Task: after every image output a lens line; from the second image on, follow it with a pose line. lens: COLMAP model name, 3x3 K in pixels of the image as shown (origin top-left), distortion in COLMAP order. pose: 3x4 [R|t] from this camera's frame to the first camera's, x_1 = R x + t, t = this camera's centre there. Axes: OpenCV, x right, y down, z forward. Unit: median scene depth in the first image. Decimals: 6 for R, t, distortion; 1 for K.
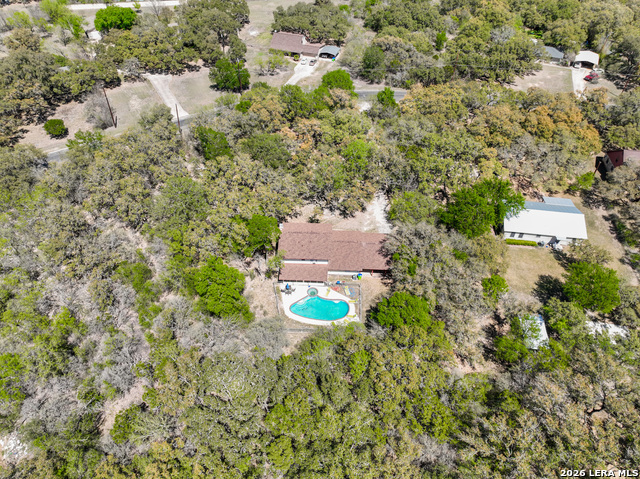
lens RADIAL K [[449.3, 0, 319.7], [0, 449.3, 239.2], [0, 0, 1]] dist [0.004498, 0.009010]
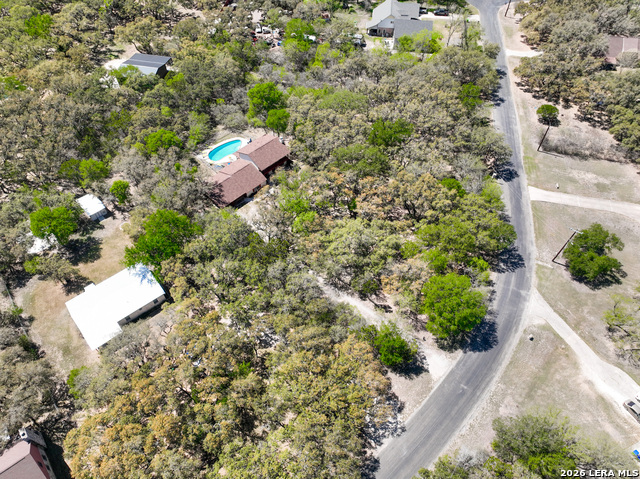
lens RADIAL K [[449.3, 0, 320.4], [0, 449.3, 242.3], [0, 0, 1]] dist [0.004498, 0.009010]
pose [[-0.664802, 0.581675, -0.468714, 0.554782], [-0.525773, 0.081380, 0.846723, -1.039827], [0.530662, 0.809340, 0.251727, 0.858717]]
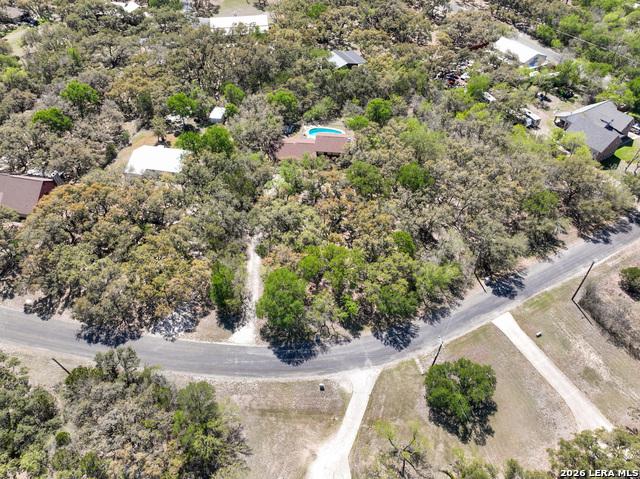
lens RADIAL K [[449.3, 0, 318.9], [0, 449.3, 239.9], [0, 0, 1]] dist [0.004498, 0.009010]
pose [[-0.998727, -0.039988, 0.030748, -0.040045], [0.030680, 0.002296, 0.999527, -1.346046], [-0.040040, 0.999198, -0.001066, 1.178010]]
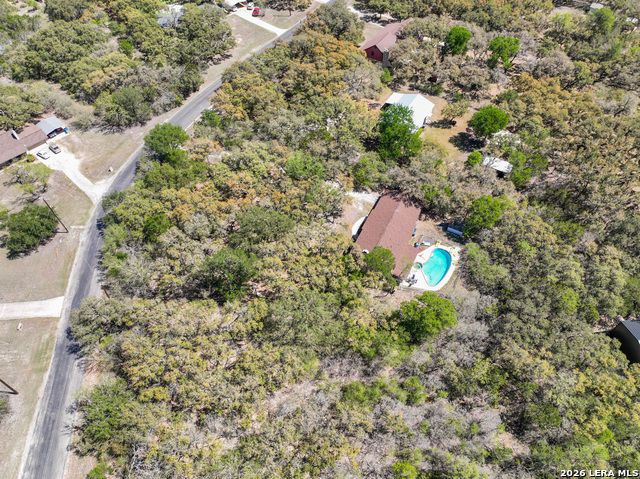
lens RADIAL K [[449.3, 0, 317.7], [0, 449.3, 242.4], [0, 0, 1]] dist [0.004498, 0.009010]
pose [[0.398132, -0.723231, 0.564294, -0.630701], [0.647390, 0.657343, 0.385728, -0.466481], [-0.649906, 0.211748, 0.729922, 0.257224]]
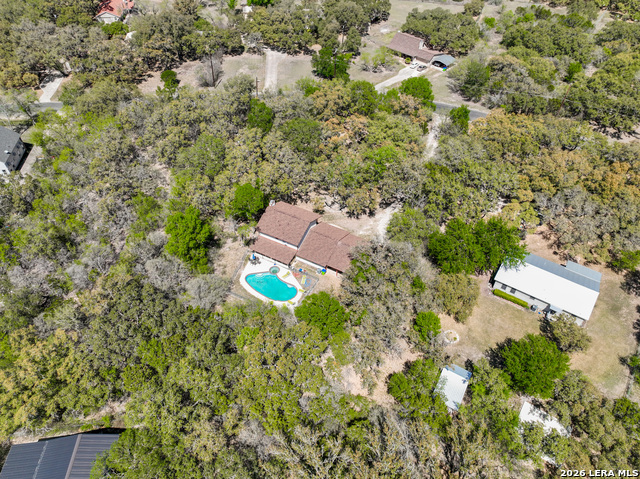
lens RADIAL K [[449.3, 0, 319.4], [0, 449.3, 242.4], [0, 0, 1]] dist [0.004498, 0.009010]
pose [[0.899564, 0.308790, -0.308922, 0.325525], [-0.307676, 0.949978, 0.053635, -0.027397], [0.310031, 0.046800, 0.949574, 0.031552]]
